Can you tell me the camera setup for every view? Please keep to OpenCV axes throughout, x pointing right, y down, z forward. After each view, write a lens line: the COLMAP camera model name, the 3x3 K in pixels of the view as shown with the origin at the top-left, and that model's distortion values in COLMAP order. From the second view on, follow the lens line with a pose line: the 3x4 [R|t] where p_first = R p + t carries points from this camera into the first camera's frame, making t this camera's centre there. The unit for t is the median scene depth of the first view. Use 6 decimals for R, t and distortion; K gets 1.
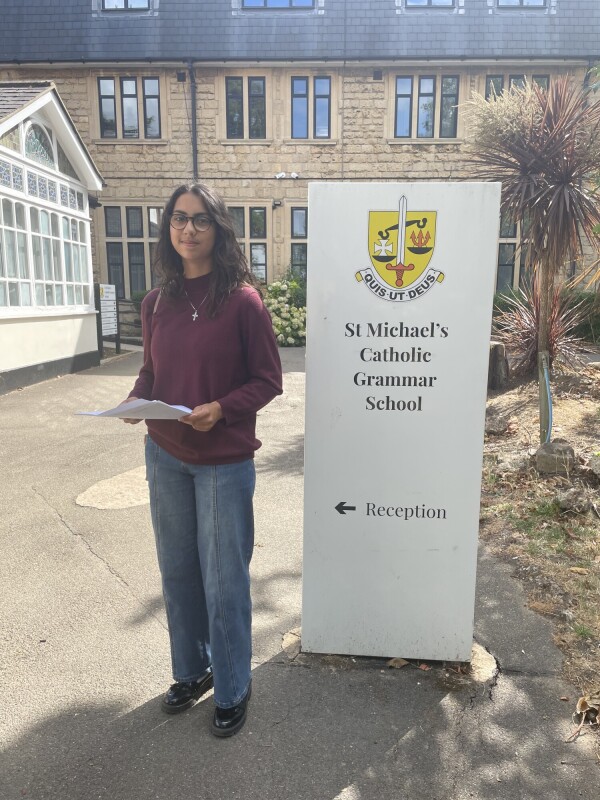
lens RADIAL K [[613.7, 0, 299.3], [0, 613.7, 402.3], [0, 0, 1]] dist [0.024390, -0.044809]
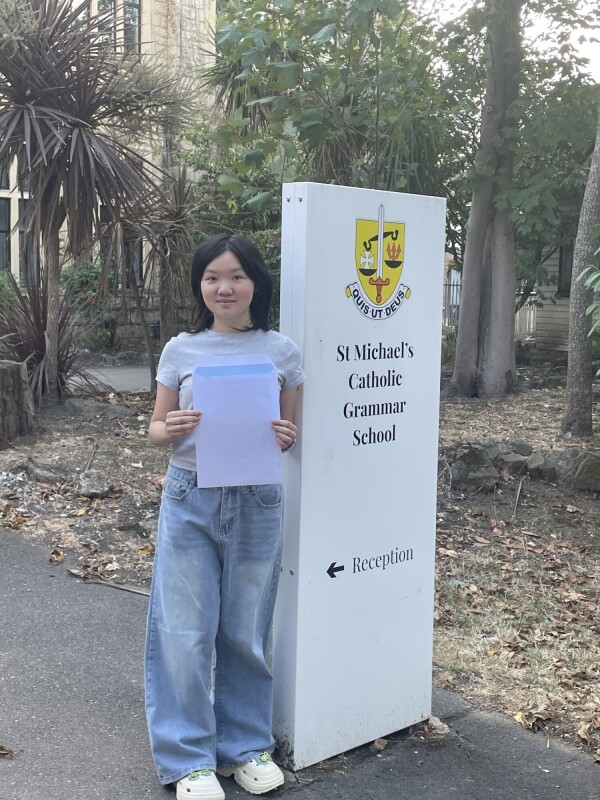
lens RADIAL K [[1115.6, 0, 299.8], [0, 1115.6, 400.2], [0, 0, 1]] dist [-0.023068, 0.000000]
pose [[0.652886, -0.071420, 0.754082, -1.152612], [0.125774, 0.991946, -0.014947, -0.038954], [-0.746941, 0.104602, 0.656610, 0.037268]]
